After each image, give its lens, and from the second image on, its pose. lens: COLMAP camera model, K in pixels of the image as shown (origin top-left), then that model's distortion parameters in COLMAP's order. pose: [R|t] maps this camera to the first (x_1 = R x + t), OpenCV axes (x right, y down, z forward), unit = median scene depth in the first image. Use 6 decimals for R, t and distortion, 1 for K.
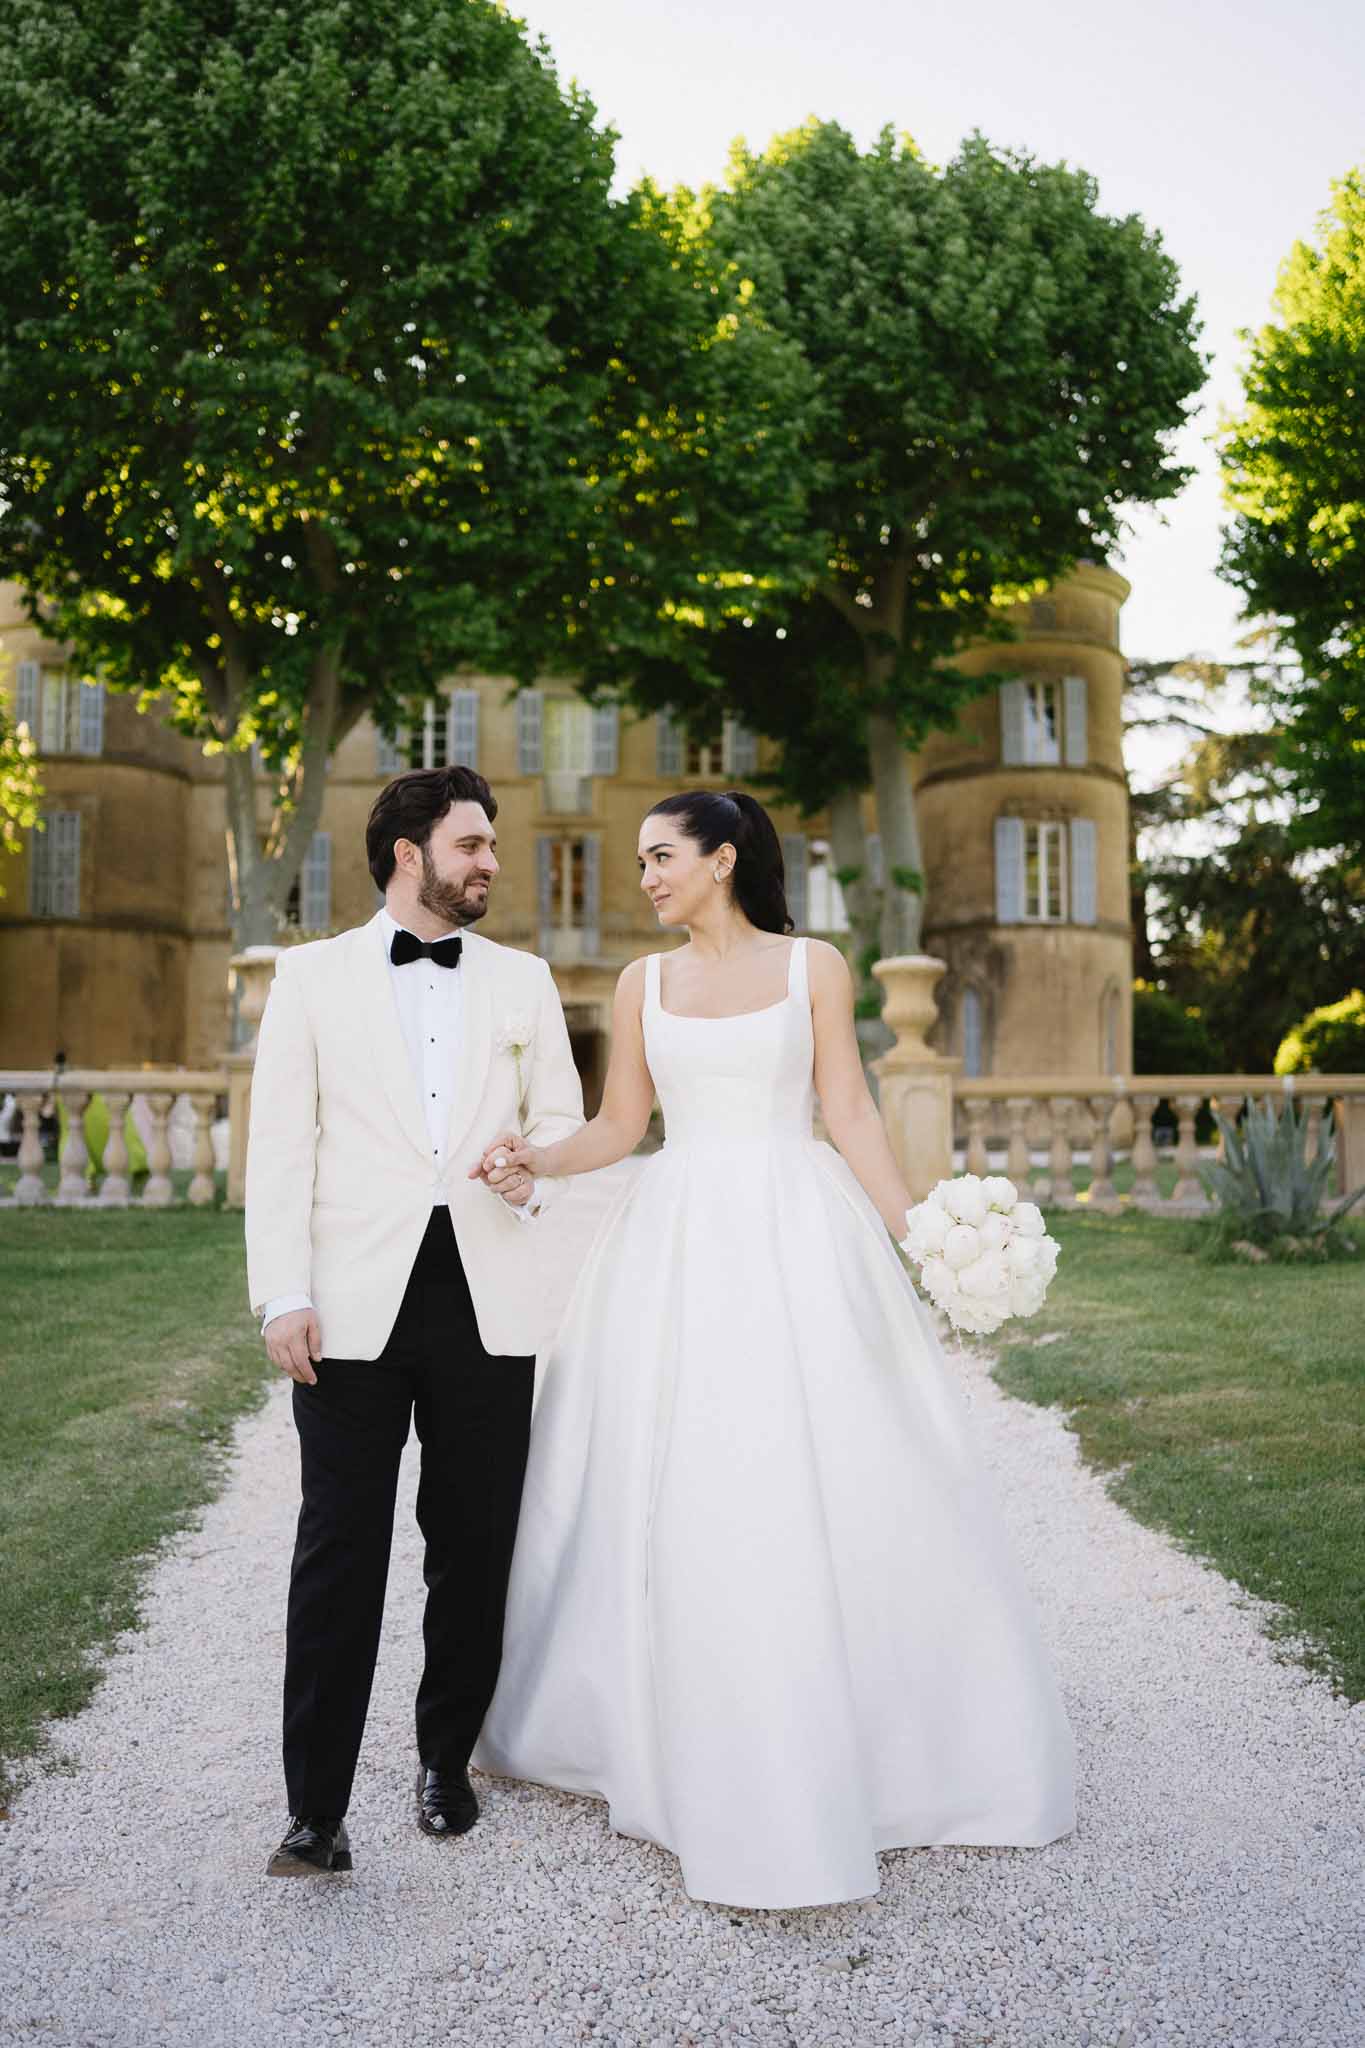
lens RADIAL K [[2186.2, 0, 678.7], [0, 2186.2, 1031.3], [0, 0, 1]] dist [0.027726, 0.000000]
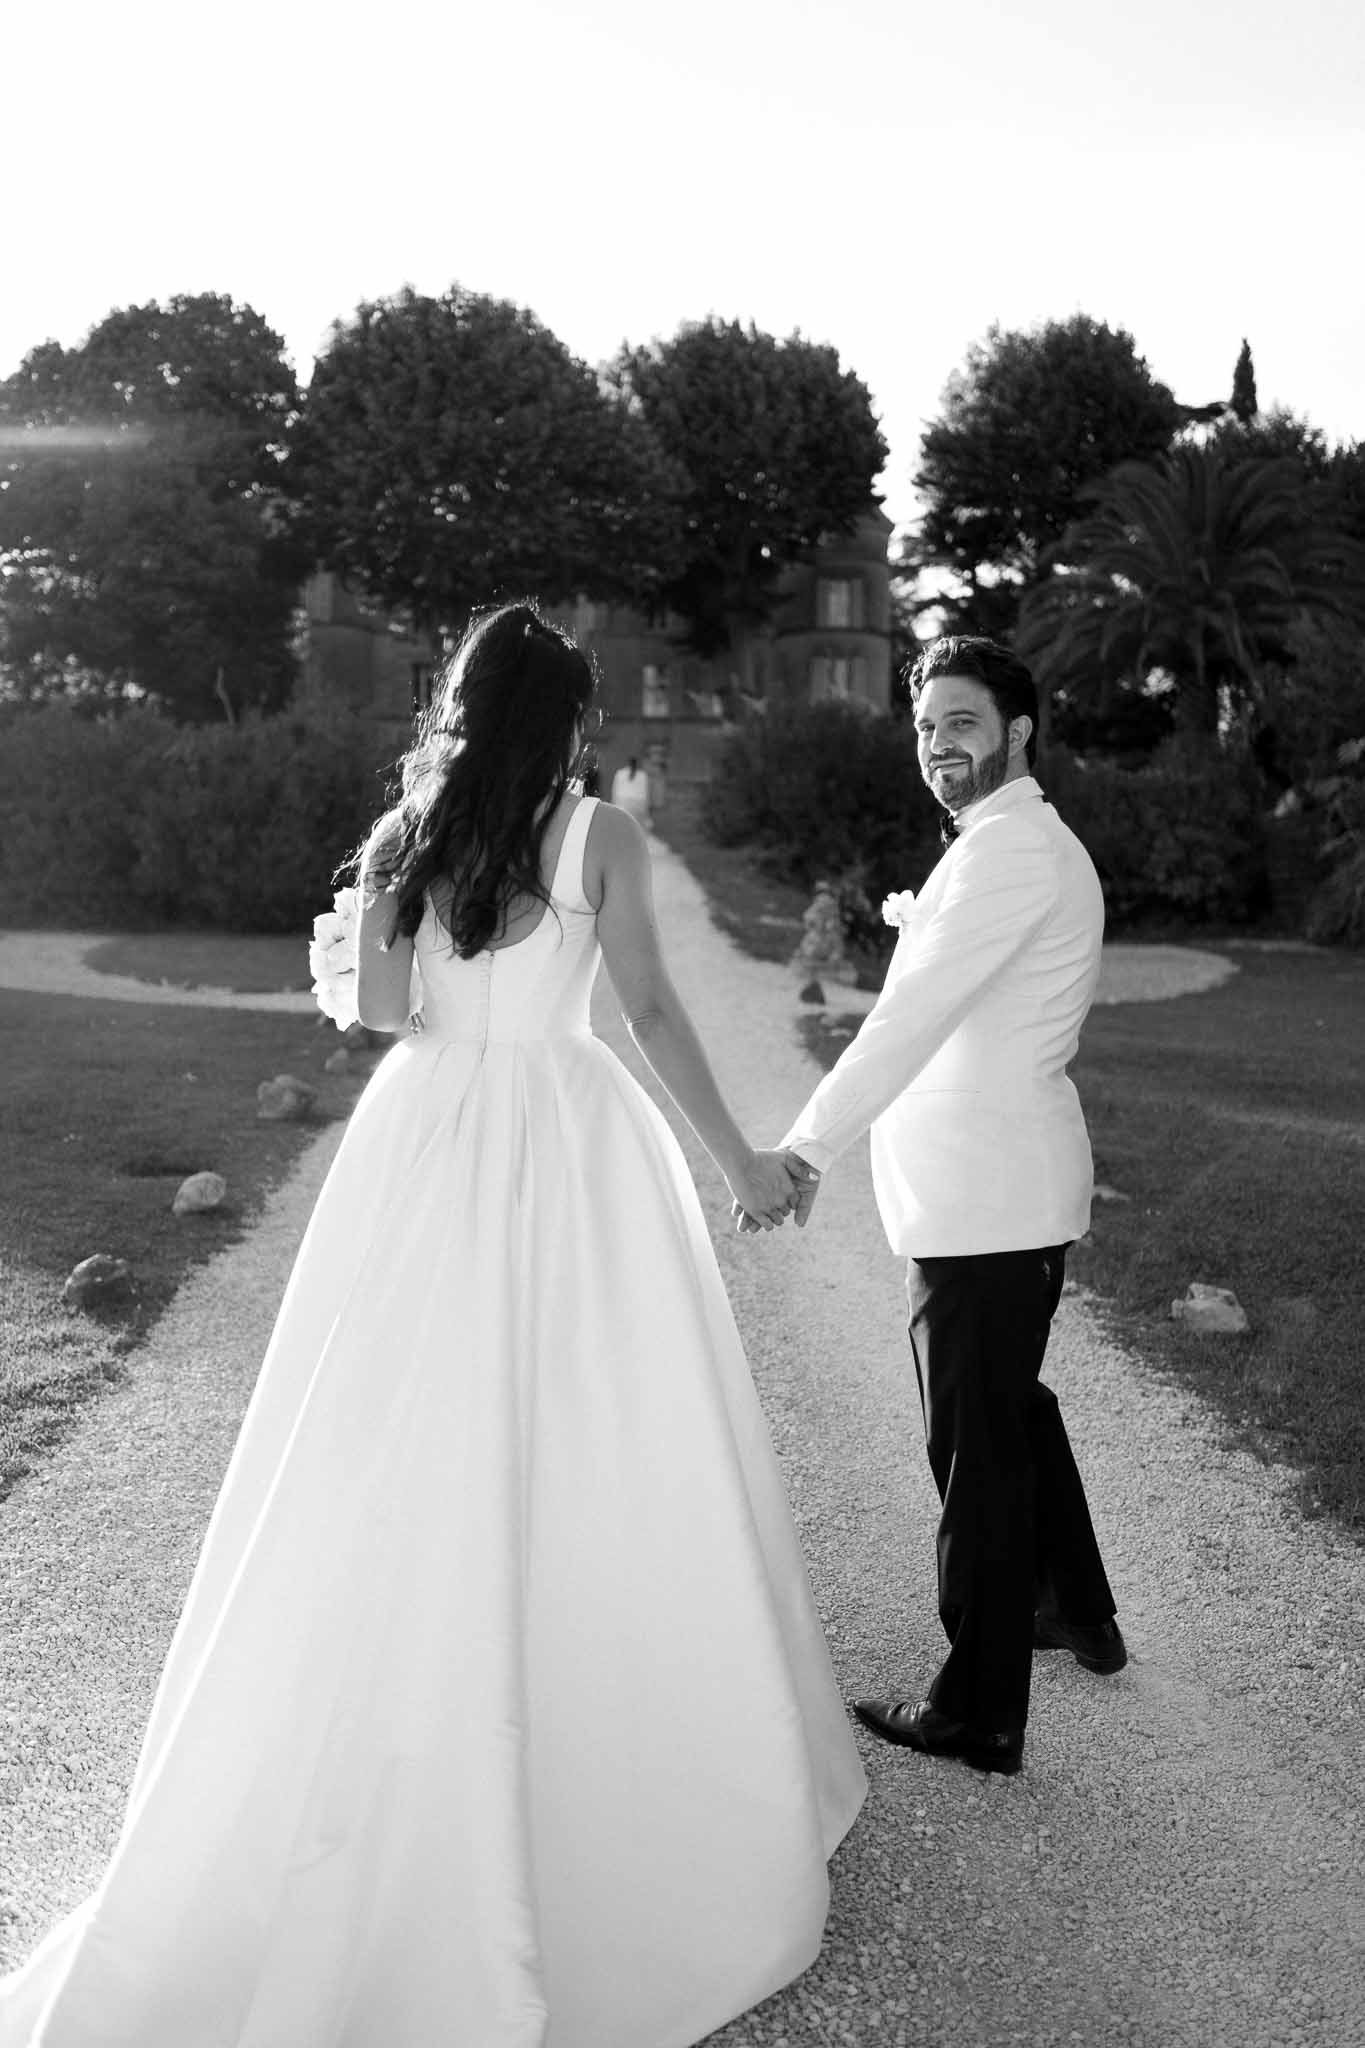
lens RADIAL K [[2186.2, 0, 665.8], [0, 2186.2, 1010.5], [0, 0, 1]] dist [0.027726, 0.000000]
pose [[0.999820, 0.009612, -0.016340, 0.062113], [-0.007815, 0.994260, 0.106708, 0.003403], [0.017272, -0.106561, 0.994156, -0.988701]]
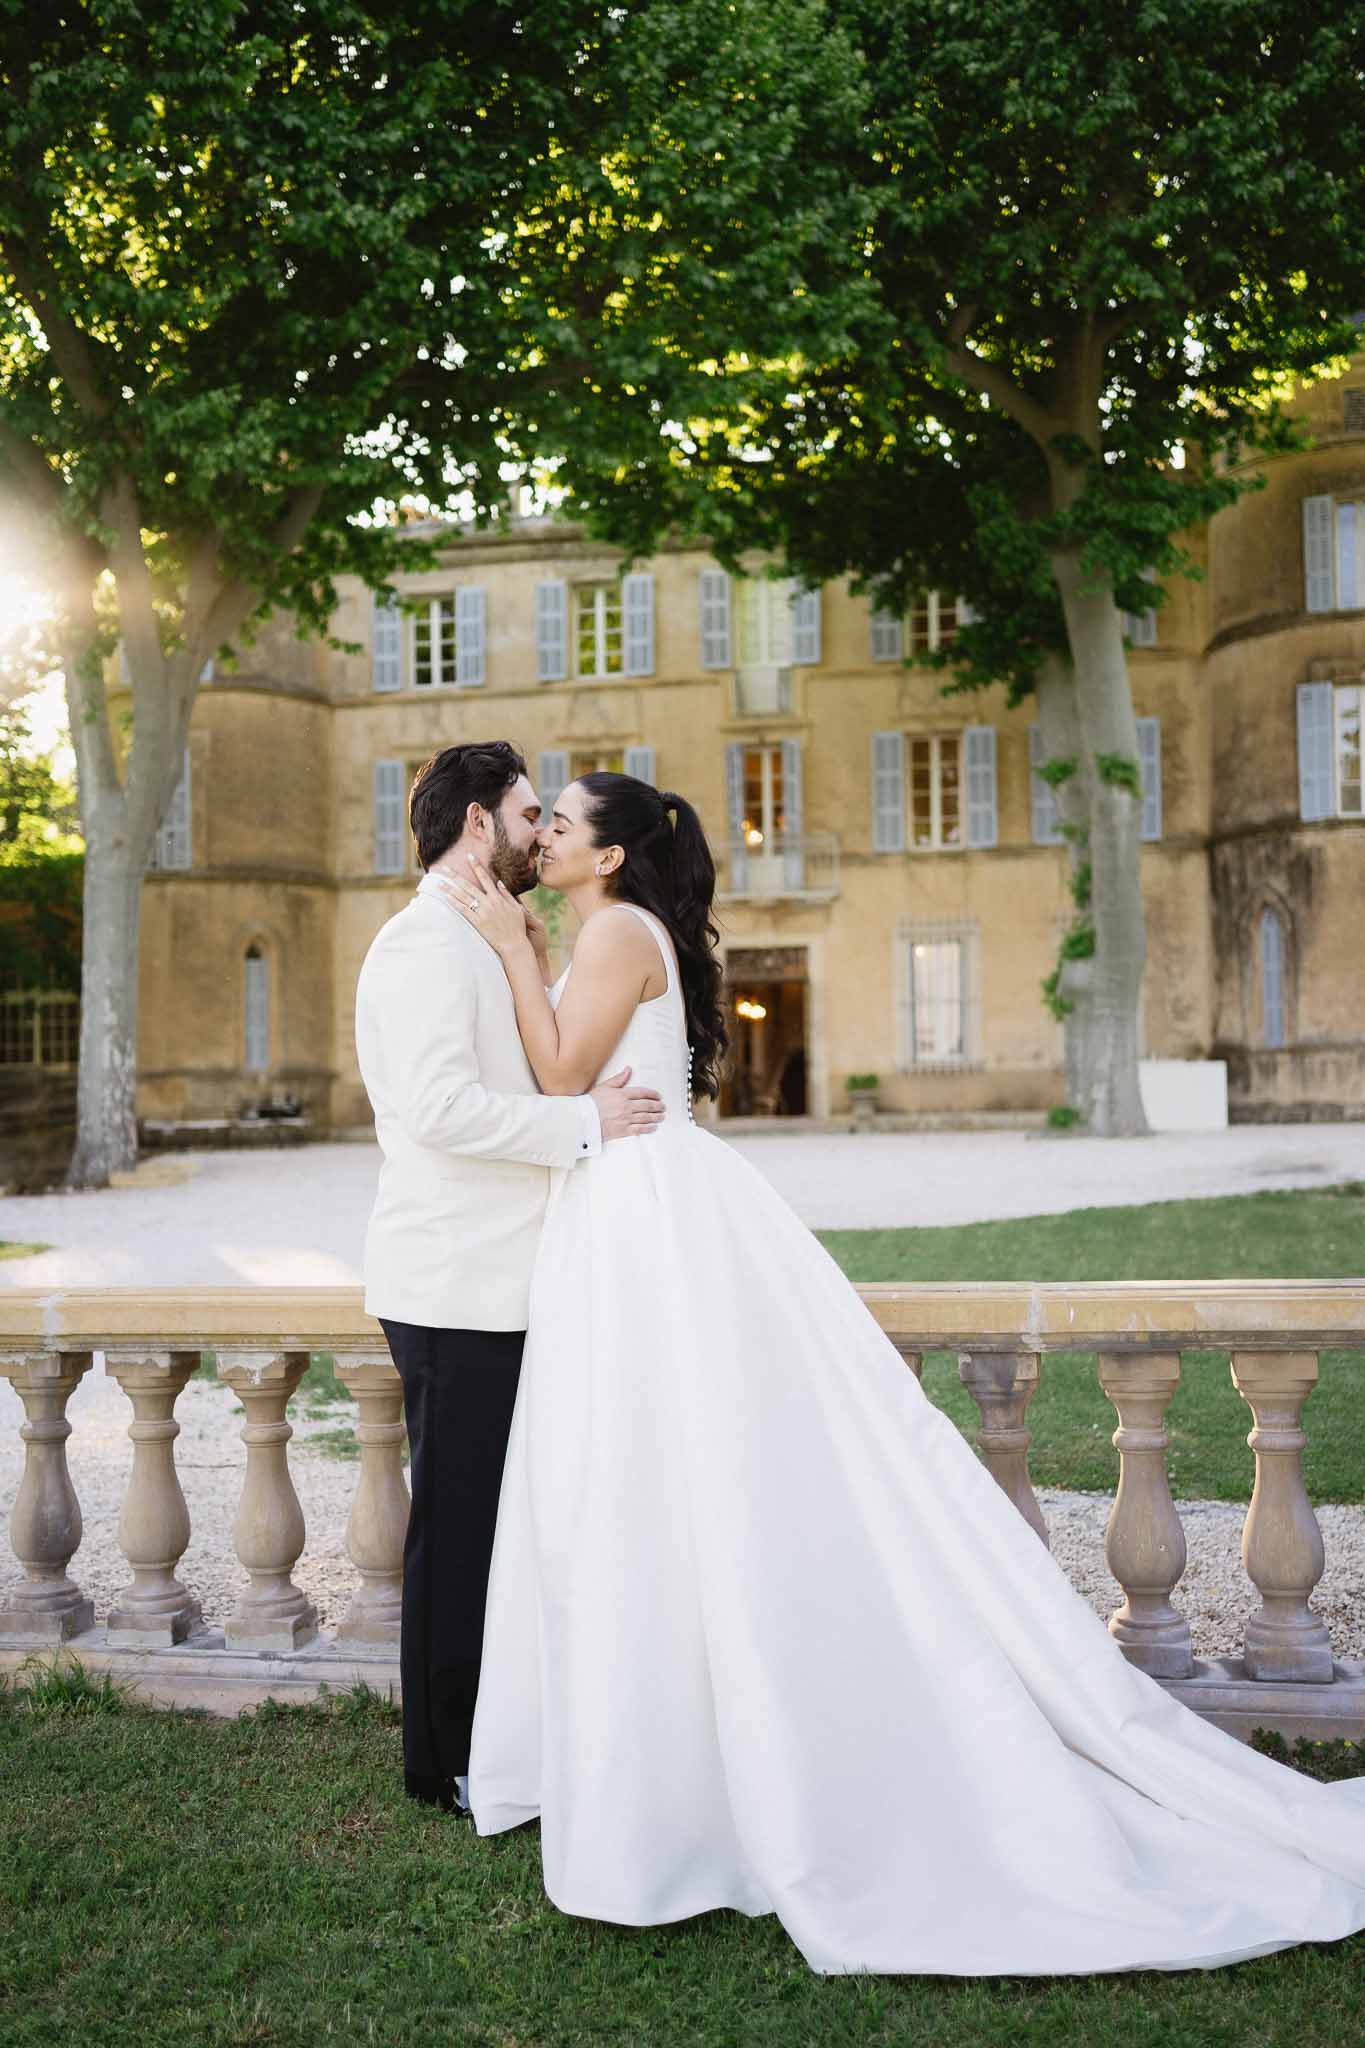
lens RADIAL K [[2186.2, 0, 669.4], [0, 2186.2, 1037.2], [0, 0, 1]] dist [0.027726, 0.000000]
pose [[0.969374, -0.026825, -0.244118, 0.131247], [0.035808, 0.998832, 0.032432, -0.007943], [0.242963, -0.040180, 0.969203, 0.226273]]
